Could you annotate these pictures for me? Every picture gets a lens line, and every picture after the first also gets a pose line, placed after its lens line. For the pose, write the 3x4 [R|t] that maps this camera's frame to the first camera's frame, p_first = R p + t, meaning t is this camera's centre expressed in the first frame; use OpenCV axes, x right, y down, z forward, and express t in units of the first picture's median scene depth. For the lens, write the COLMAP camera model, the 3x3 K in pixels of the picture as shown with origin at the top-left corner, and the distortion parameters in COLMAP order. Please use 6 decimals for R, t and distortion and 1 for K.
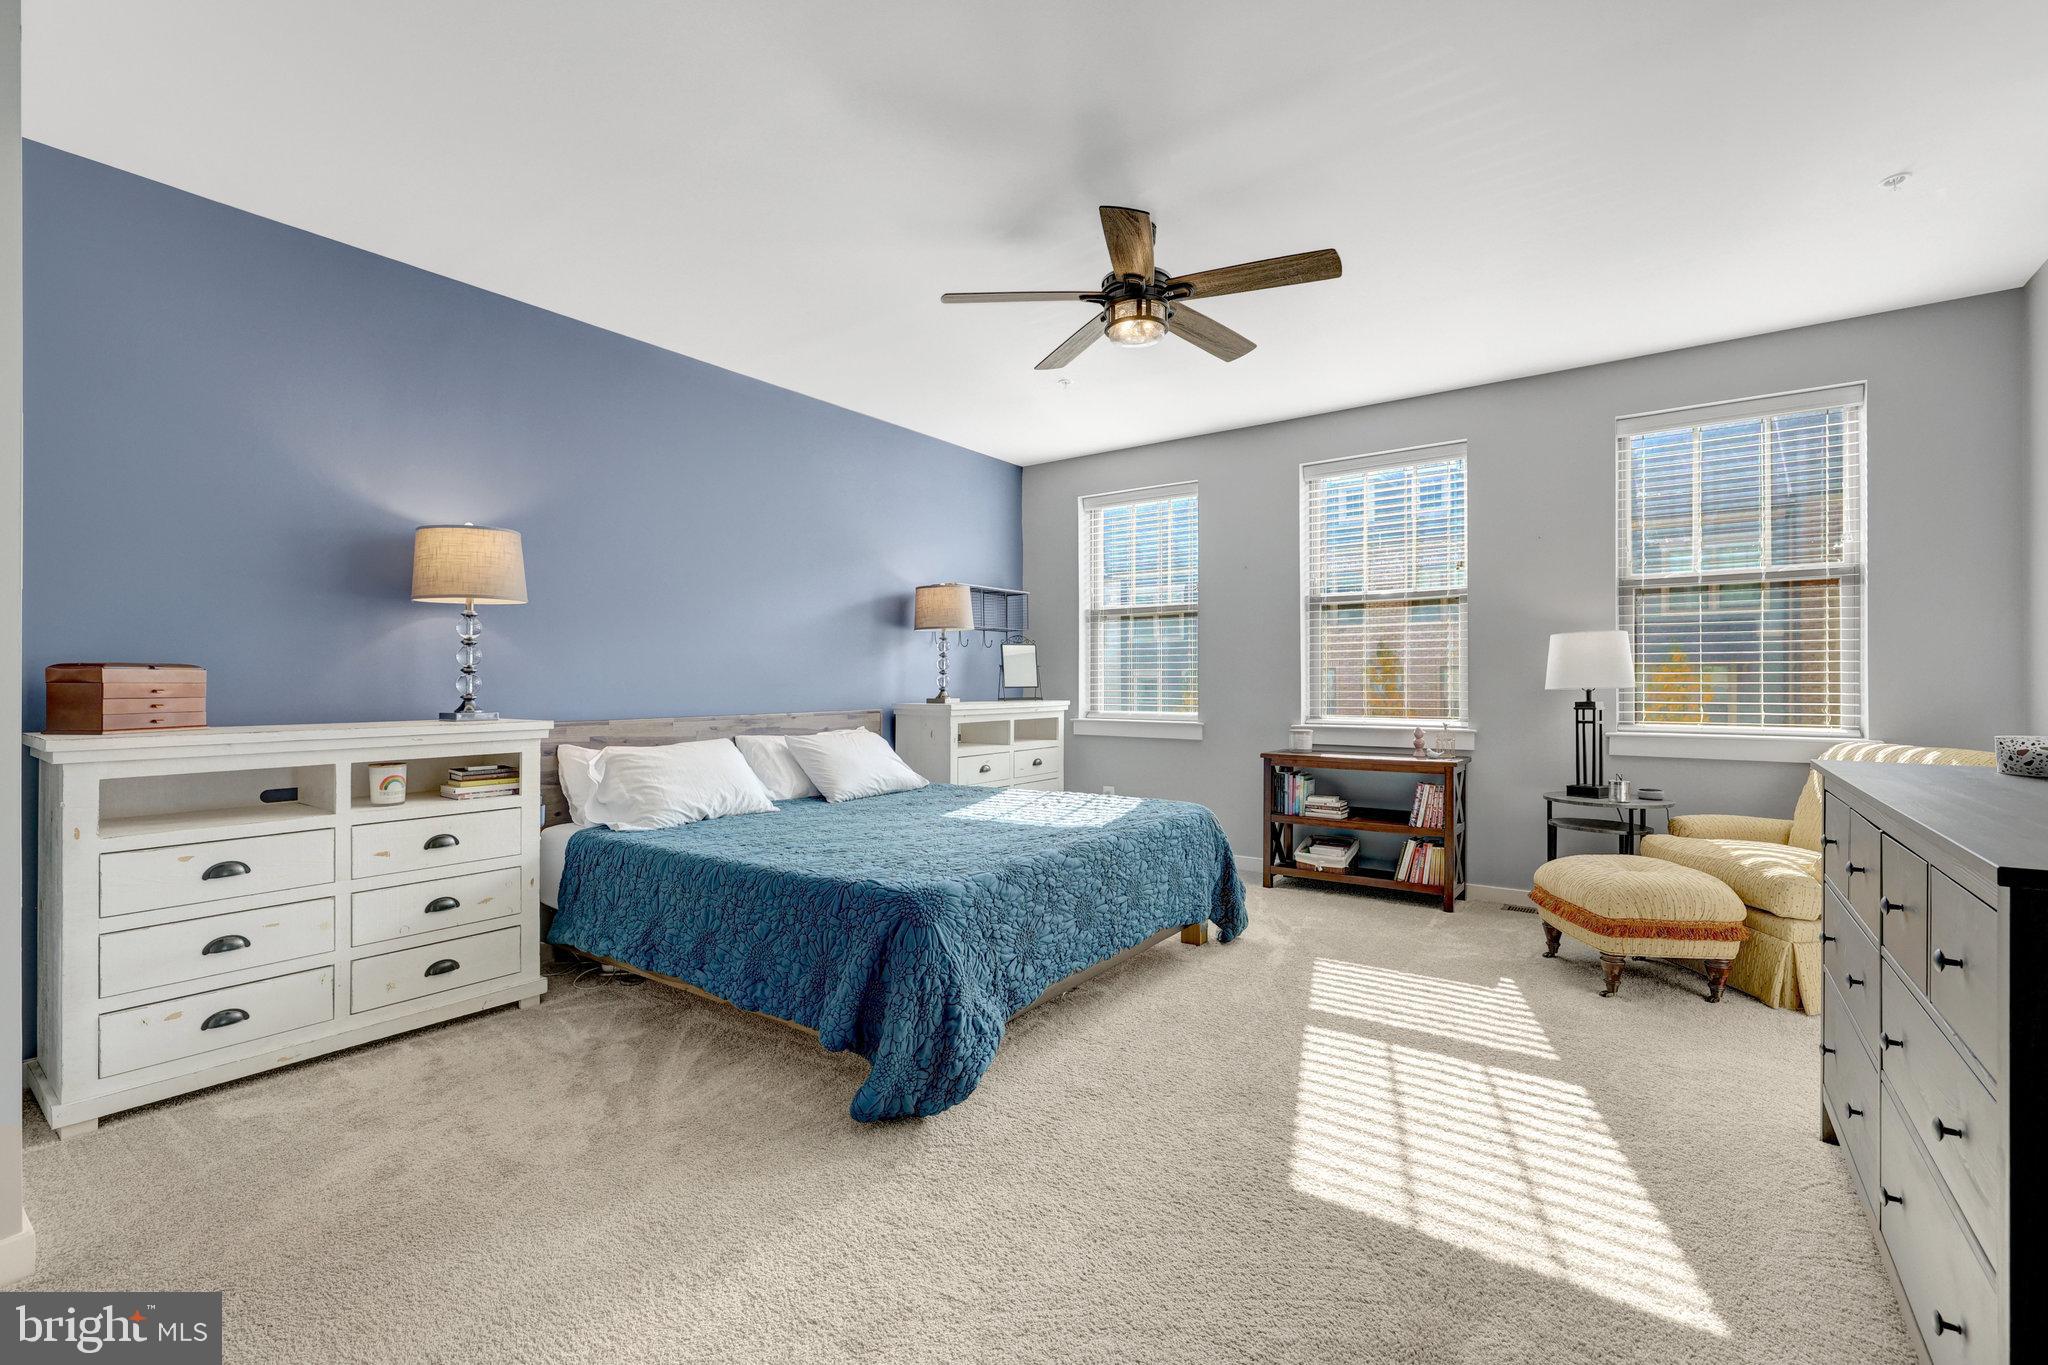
lens RADIAL K [[880.9, 0, 1024.0], [0, 880.9, 682.5], [0, 0, 1]] dist [0.001520, 0.000357]
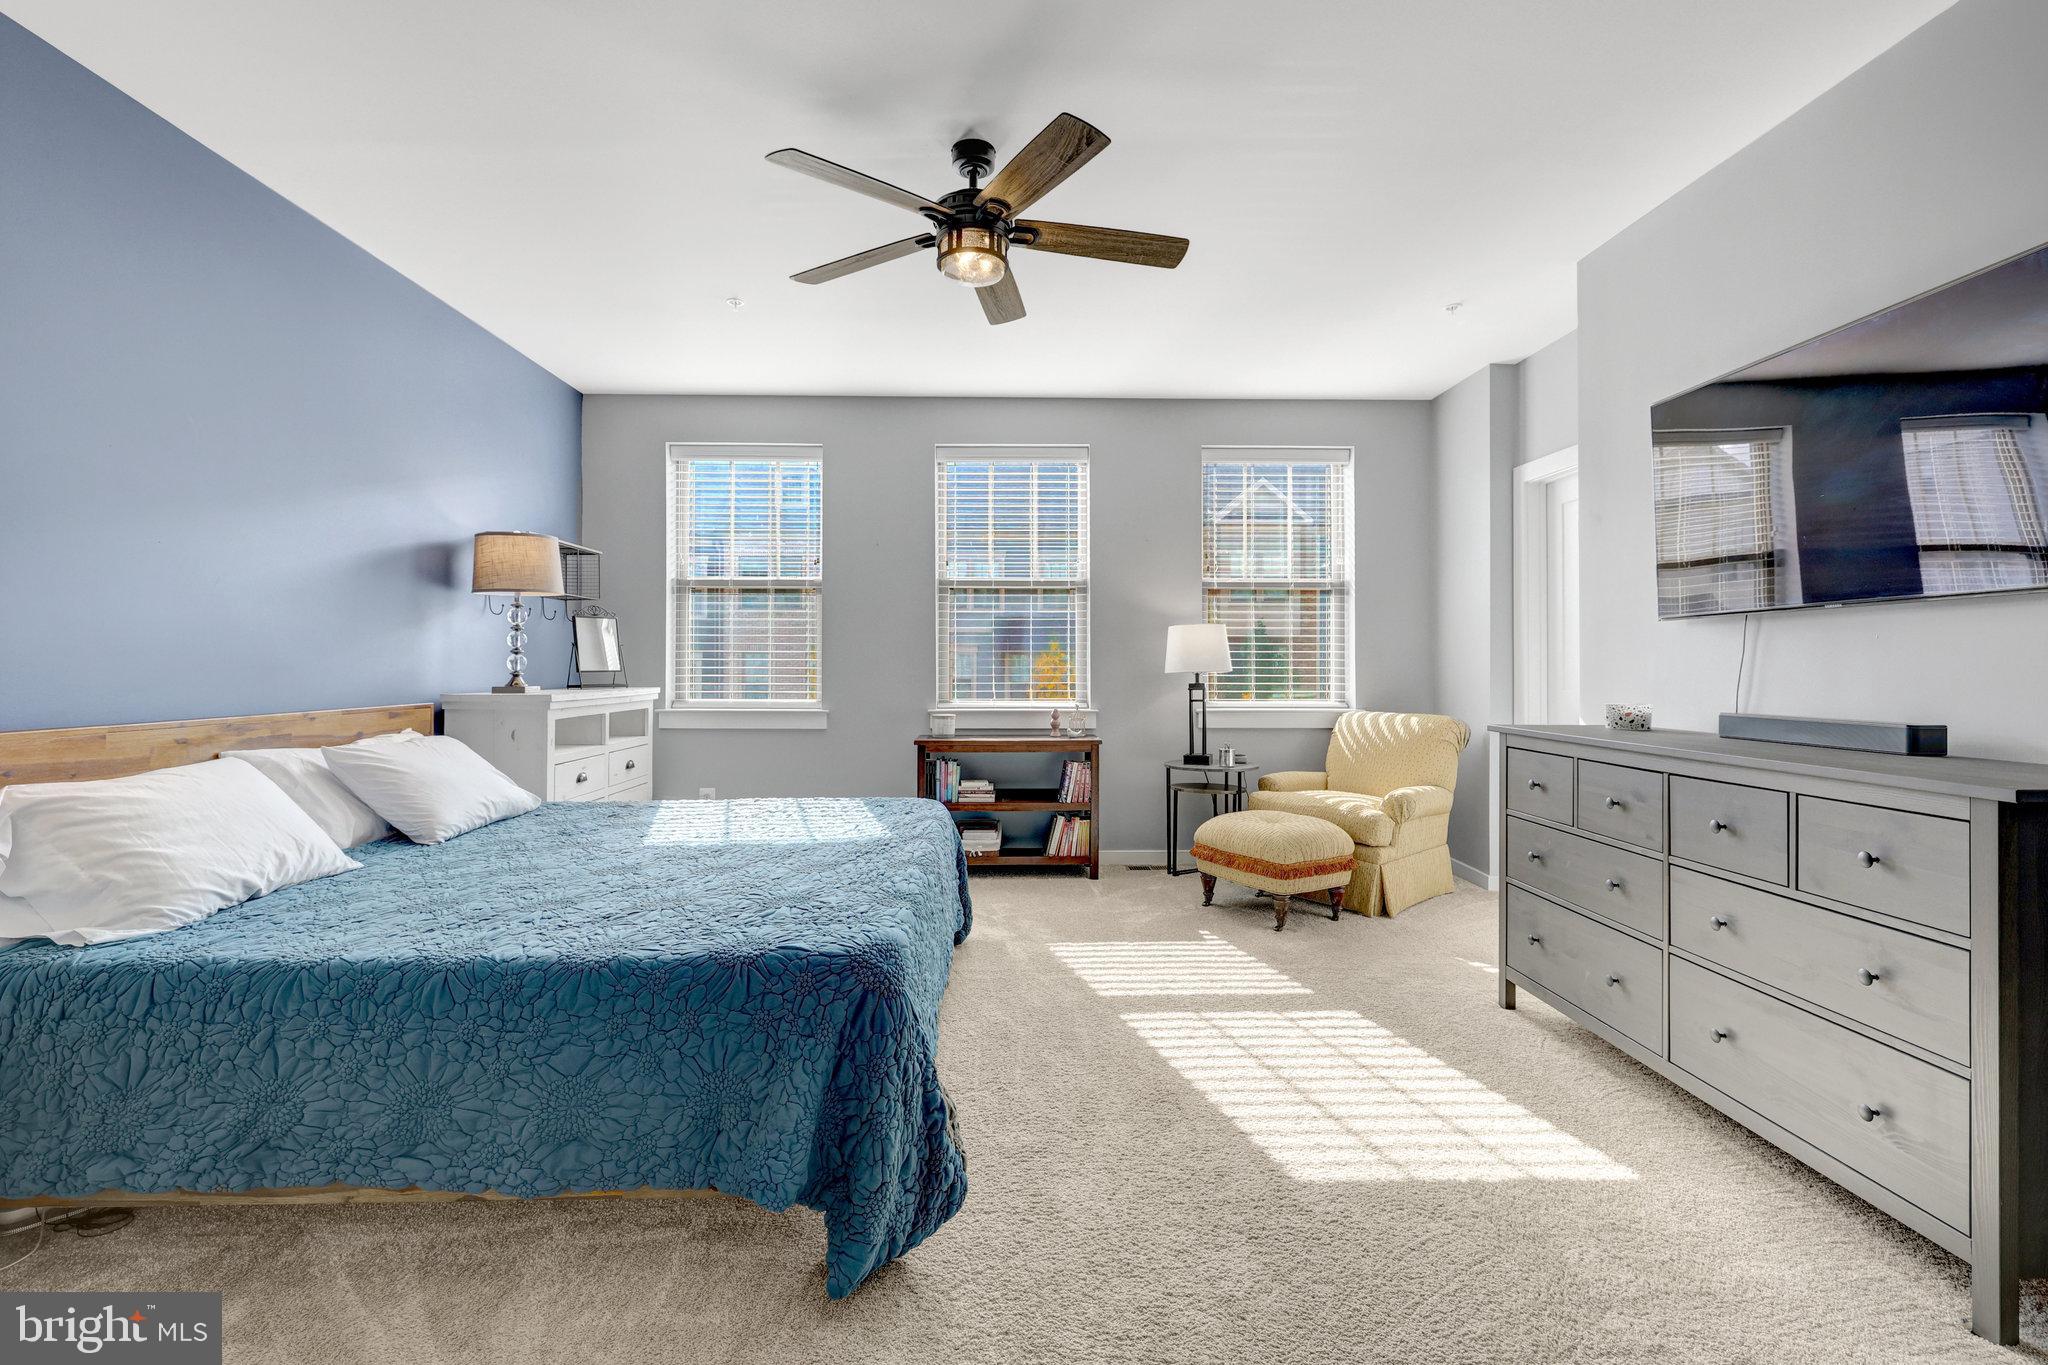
lens RADIAL K [[895.6, 0, 1016.3], [0, 895.6, 659.3], [0, 0, 1]] dist [0.001718, 0.000281]
pose [[0.799583, 0.007420, 0.600510, -0.305936], [-0.002586, 0.999957, -0.008912, 0.001156], [-0.600551, 0.005573, 0.799567, 0.214031]]
